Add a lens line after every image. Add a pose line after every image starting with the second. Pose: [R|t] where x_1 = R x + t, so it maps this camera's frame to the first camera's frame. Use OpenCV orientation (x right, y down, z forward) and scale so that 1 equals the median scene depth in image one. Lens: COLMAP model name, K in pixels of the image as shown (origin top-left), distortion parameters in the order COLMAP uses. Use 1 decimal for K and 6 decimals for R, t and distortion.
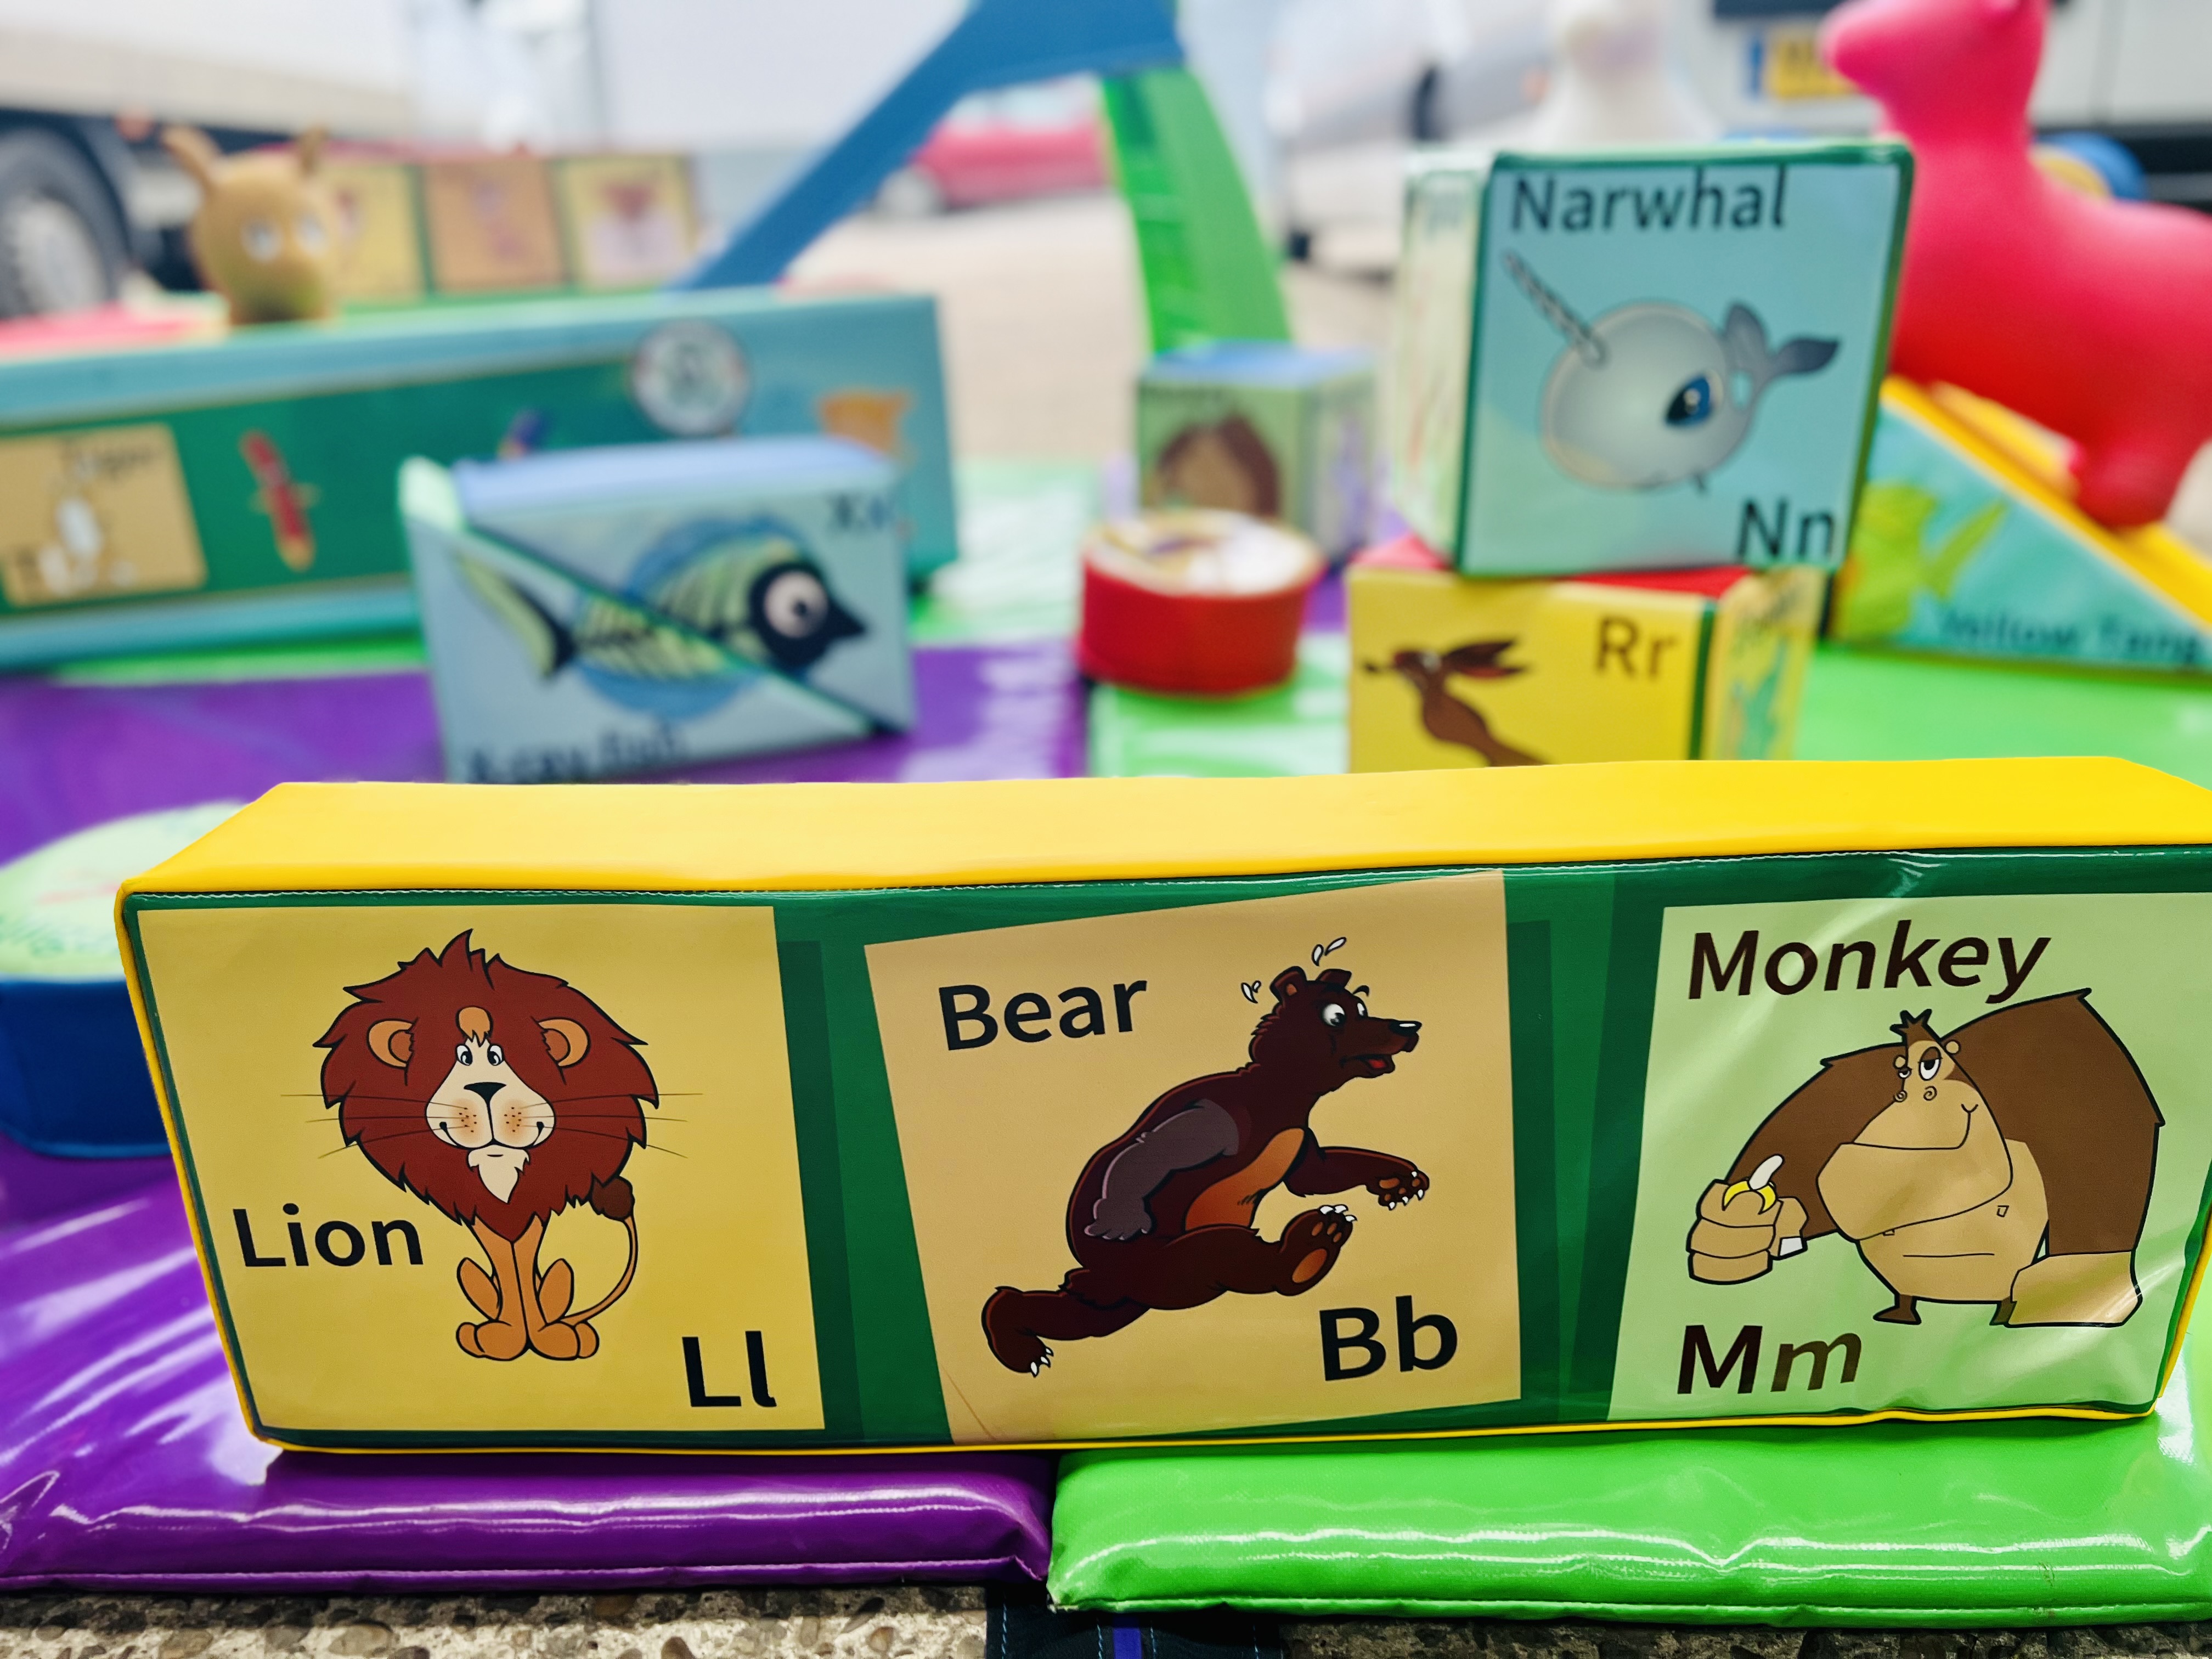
lens RADIAL K [[1498.9, 0, 1106.0], [0, 1498.9, 829.5], [0, 0, 1]] dist [-0.001543, -0.003510]
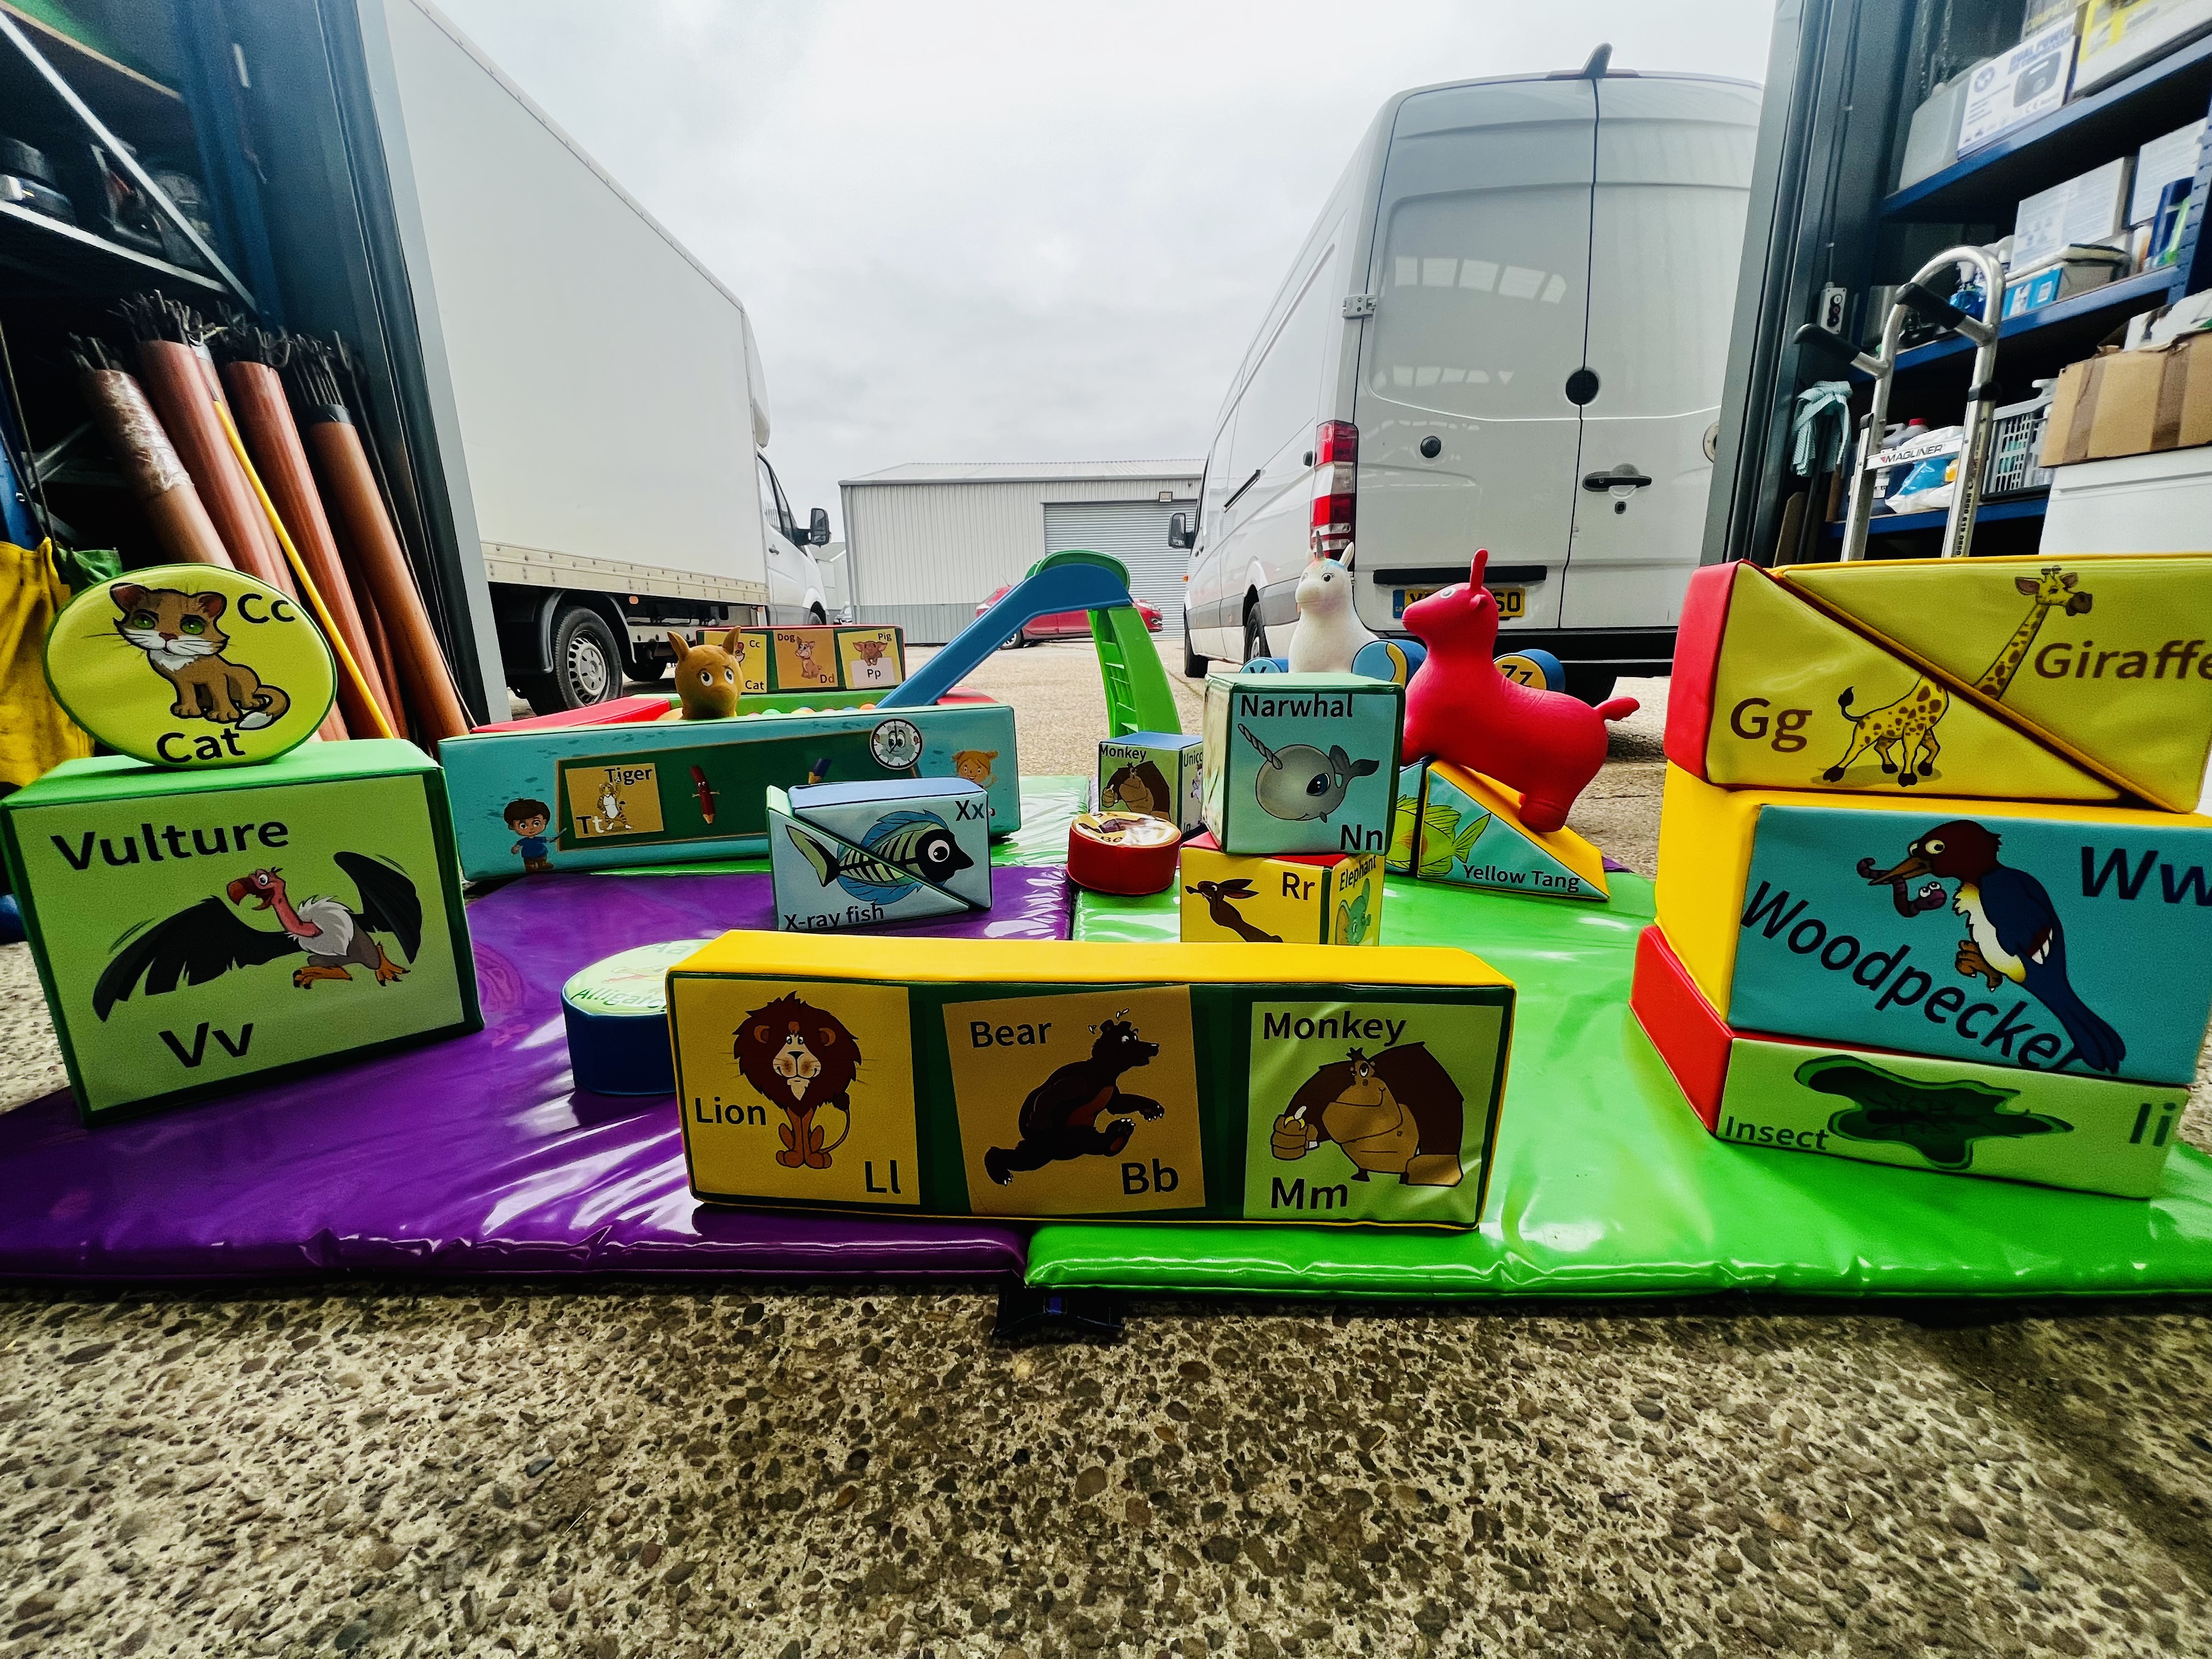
lens RADIAL K [[906.6, 0, 1106.0], [0, 906.6, 829.5], [0, 0, 1]] dist [-0.027770, 0.000034]
pose [[0.997997, 0.030568, -0.055387, 0.182087], [-0.037066, 0.992035, -0.120383, -0.041217], [0.051266, 0.122195, 0.991181, -0.527483]]
